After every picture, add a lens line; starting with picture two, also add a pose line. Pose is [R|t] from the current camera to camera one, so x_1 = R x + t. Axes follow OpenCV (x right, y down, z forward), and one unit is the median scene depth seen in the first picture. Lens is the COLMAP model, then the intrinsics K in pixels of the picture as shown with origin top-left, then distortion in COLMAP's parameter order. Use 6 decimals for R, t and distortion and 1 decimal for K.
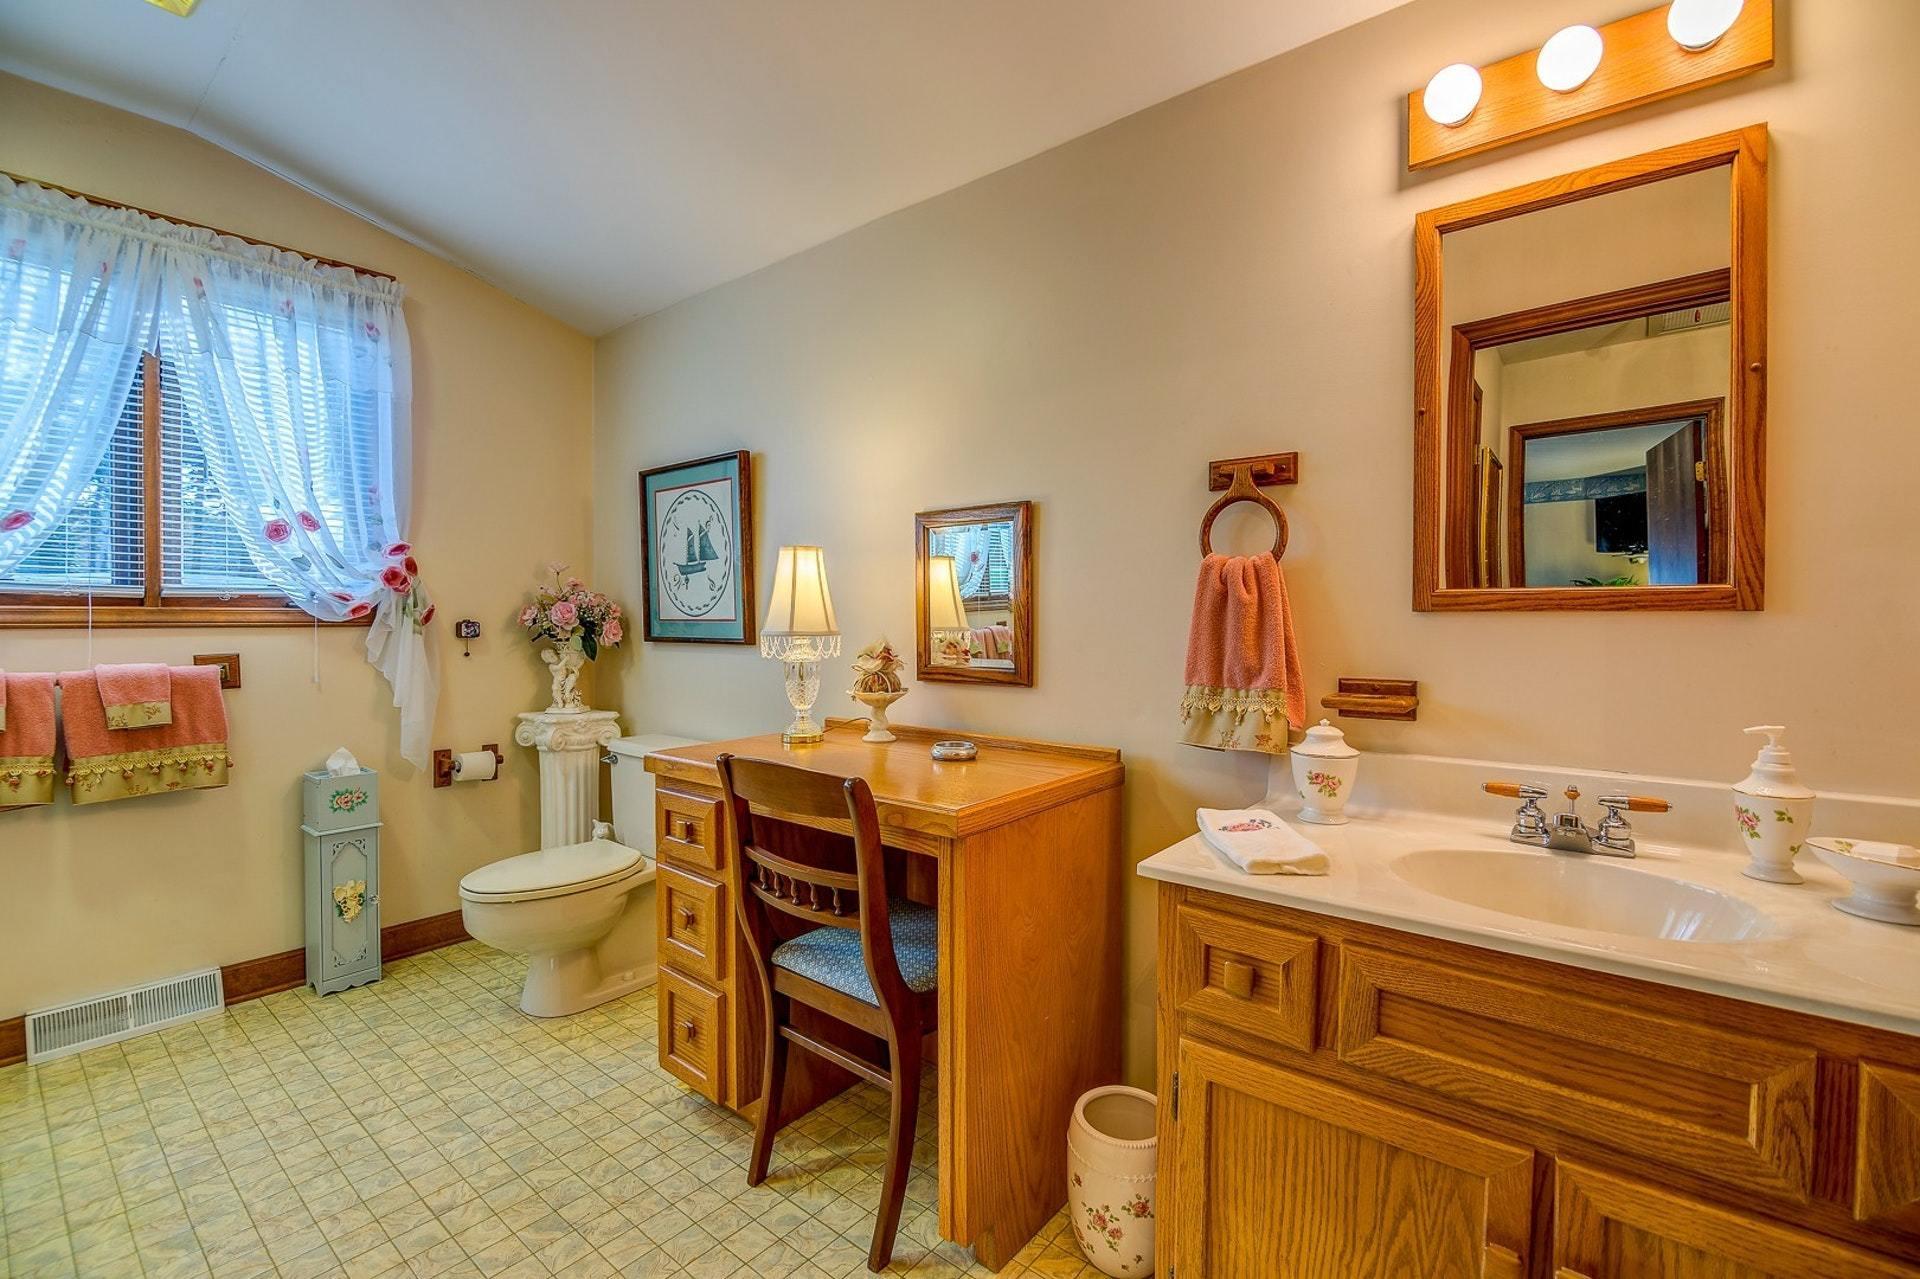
lens RADIAL K [[843.3, 0, 947.5], [0, 843.3, 636.8], [0, 0, 1]] dist [-0.001885, -0.007985]
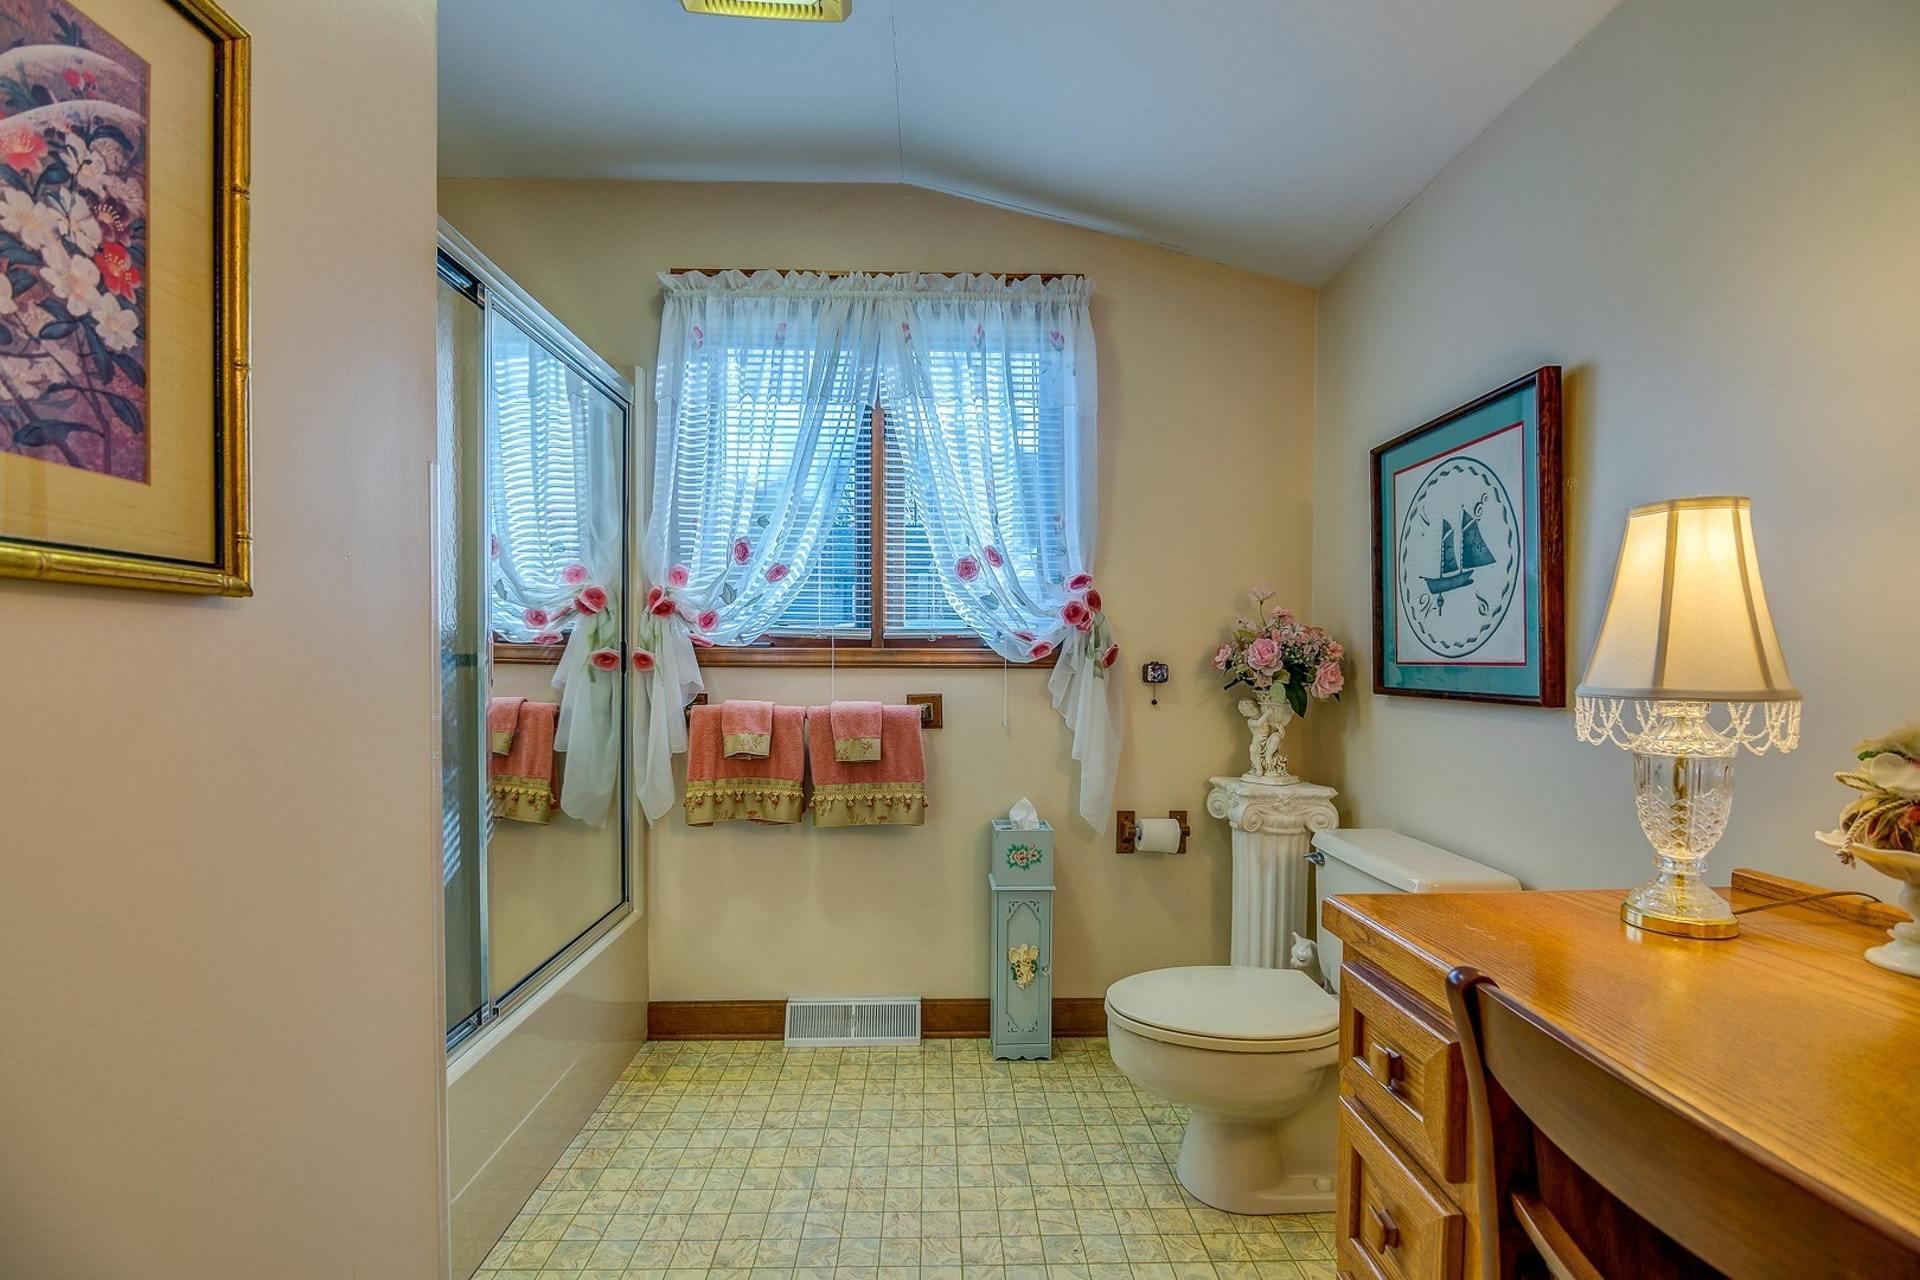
lens RADIAL K [[822.5, 0, 951.3], [0, 822.5, 683.1], [0, 0, 1]] dist [-0.003184, -0.007675]
pose [[0.643782, 0.023386, -0.764852, -0.078373], [-0.019777, 0.999708, 0.013920, -0.006832], [0.764954, 0.006165, 0.644056, 0.355111]]
